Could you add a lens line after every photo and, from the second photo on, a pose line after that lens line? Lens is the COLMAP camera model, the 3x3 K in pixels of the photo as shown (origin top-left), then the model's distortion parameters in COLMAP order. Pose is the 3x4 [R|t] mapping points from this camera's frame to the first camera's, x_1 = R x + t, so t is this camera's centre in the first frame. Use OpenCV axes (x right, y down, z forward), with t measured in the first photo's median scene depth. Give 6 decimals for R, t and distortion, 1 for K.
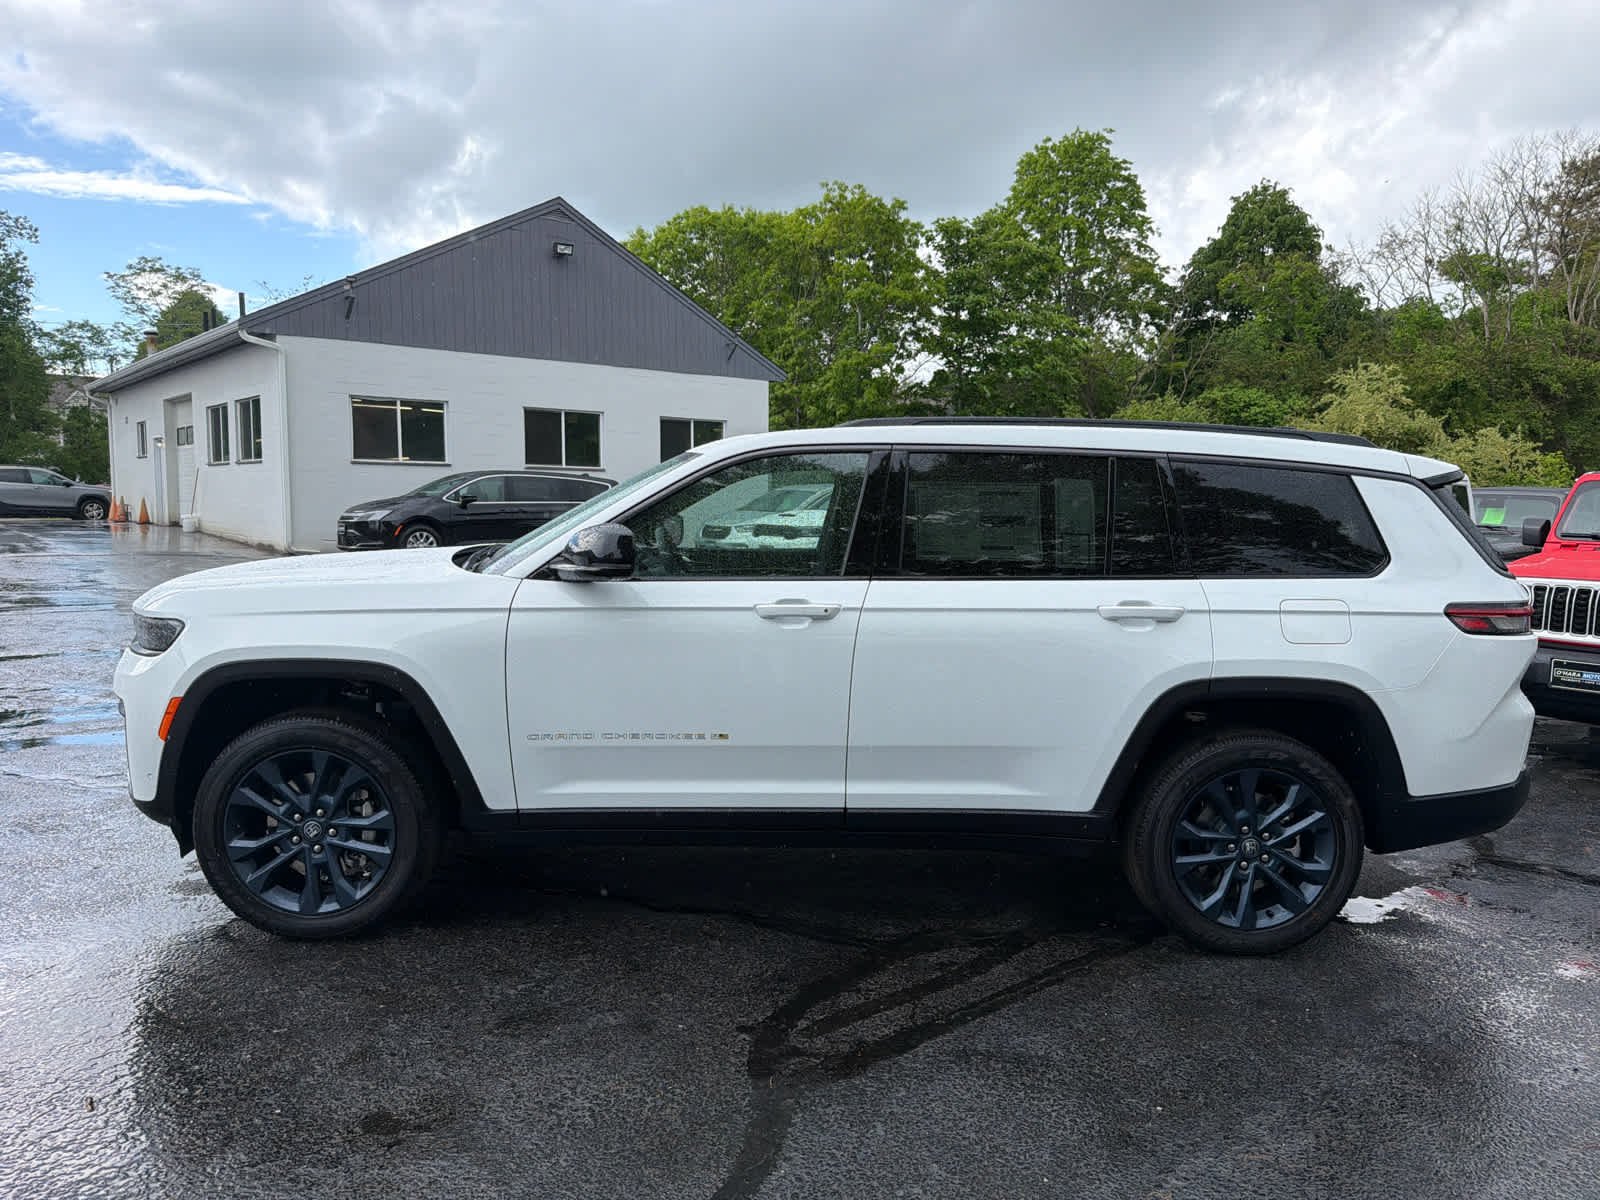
lens RADIAL K [[1136.8, 0, 800.0], [0, 1136.8, 600.0], [0, 0, 1]] dist [0.032863, -0.028470]
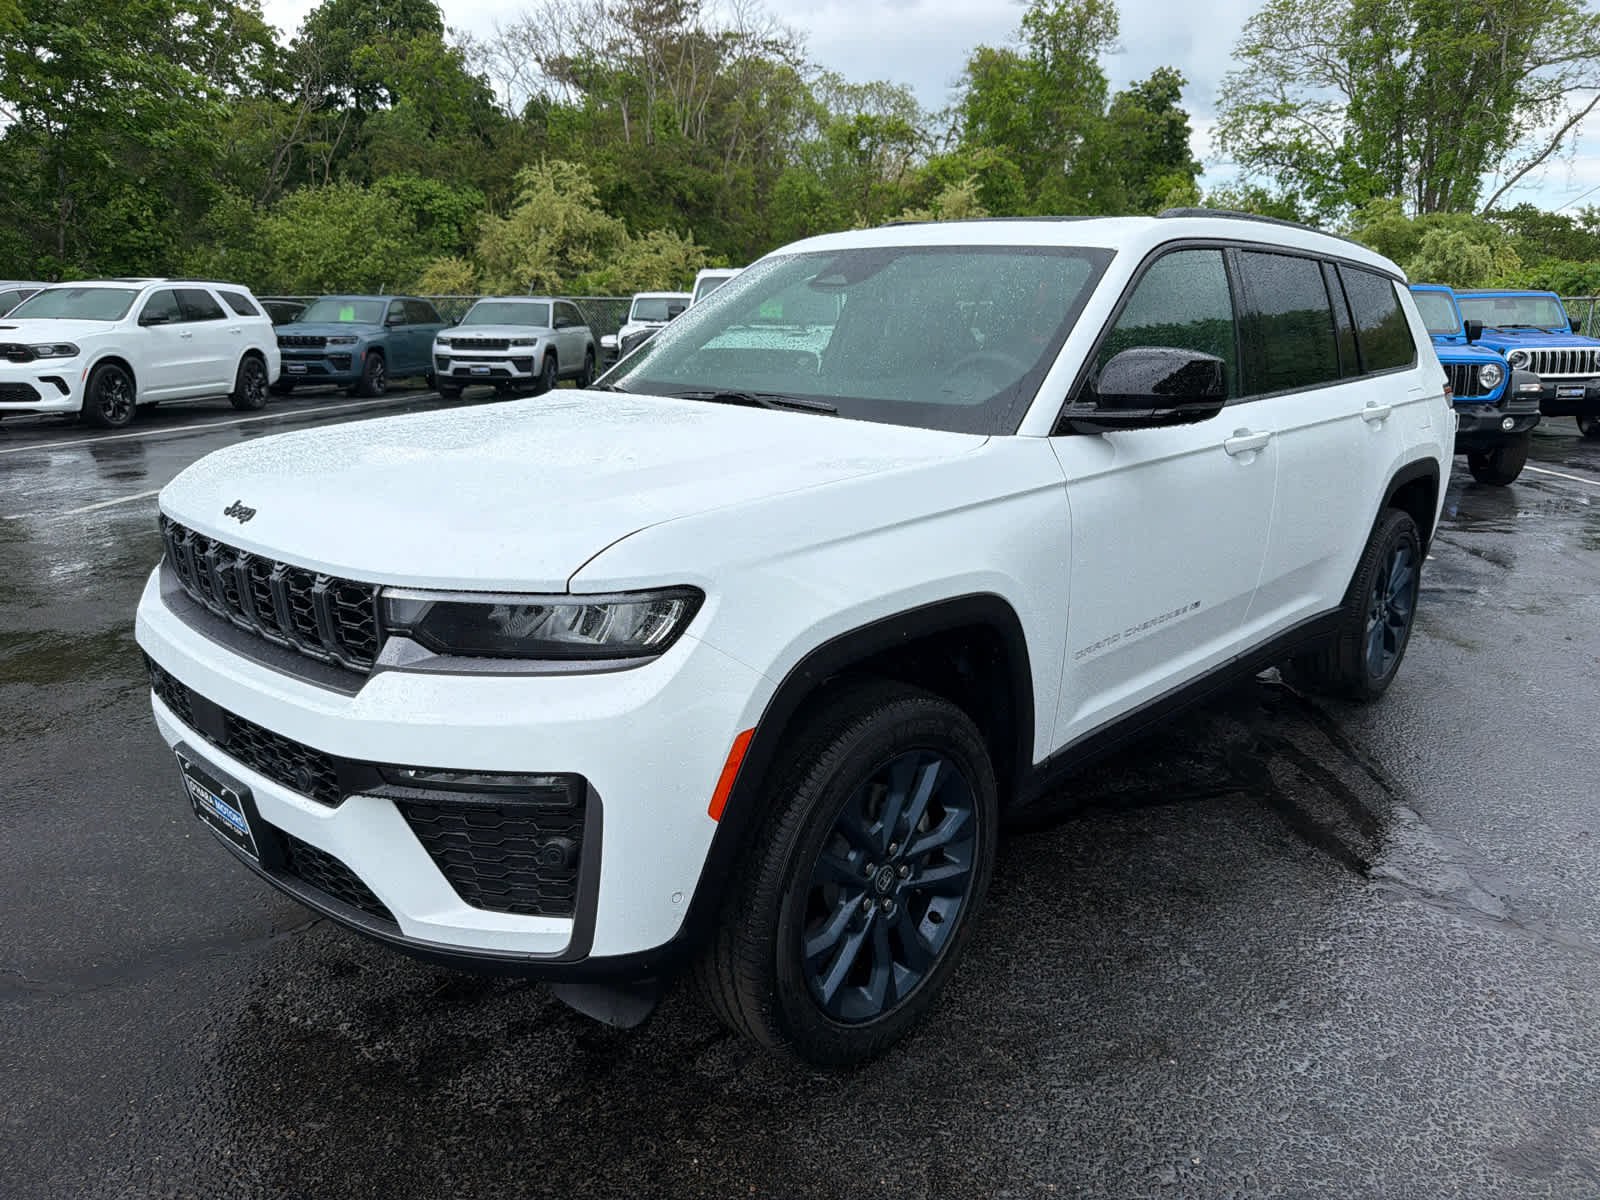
lens RADIAL K [[1136.8, 0, 800.0], [0, 1136.8, 600.0], [0, 0, 1]] dist [0.032863, -0.028470]
pose [[0.711436, -0.191399, 0.676185, -0.097753], [0.073609, 0.977199, 0.199157, -0.008265], [-0.698885, -0.091914, 0.709303, 0.070945]]
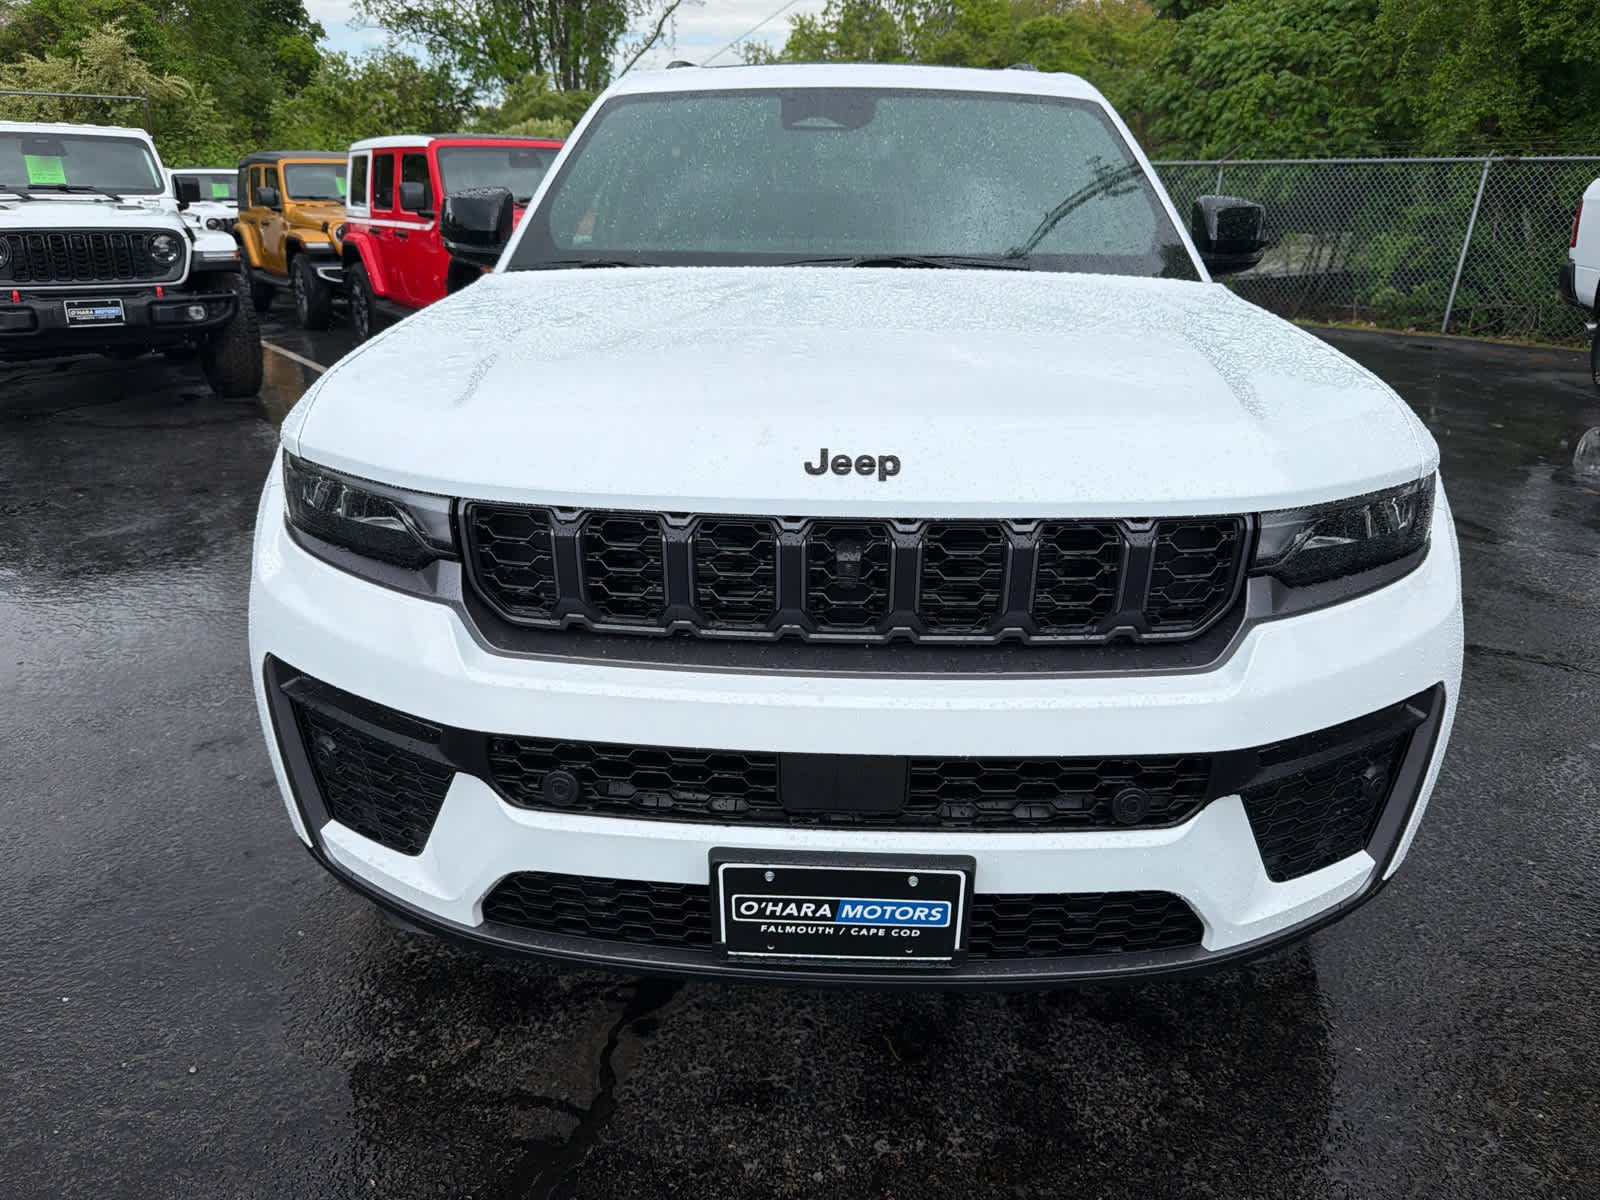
lens RADIAL K [[1150.6, 0, 800.0], [0, 1150.6, 600.0], [0, 0, 1]] dist [0.003845, -0.002604]
pose [[0.095554, -0.357814, 0.928891, -0.126274], [0.094784, 0.932191, 0.349335, -0.015174], [-0.990901, 0.054664, 0.122990, 0.171276]]
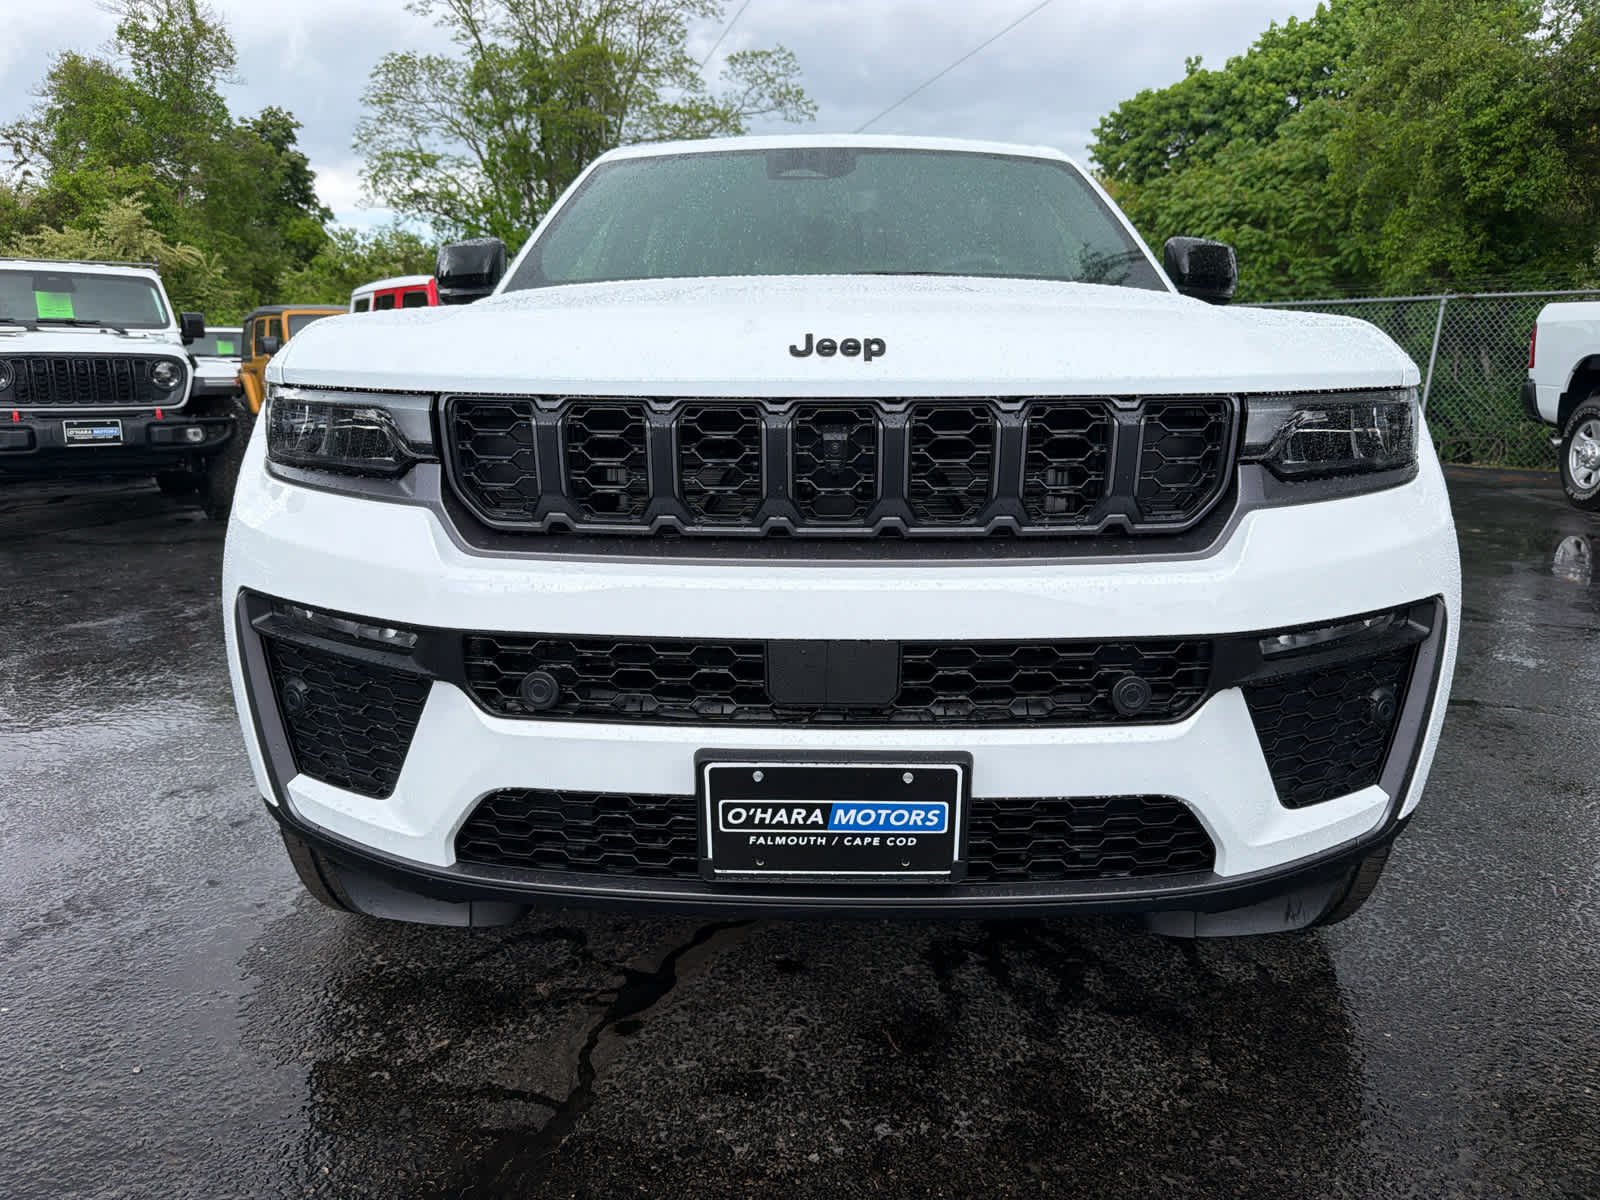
lens RADIAL K [[1149.9, 0, 804.9], [0, 1149.9, 604.5], [0, 0, 1]] dist [0.006507, -0.004268]
pose [[0.080849, -0.232764, 0.969167, -0.129254], [0.102707, 0.969120, 0.224184, -0.000372], [-0.991421, 0.081416, 0.102259, 0.172262]]
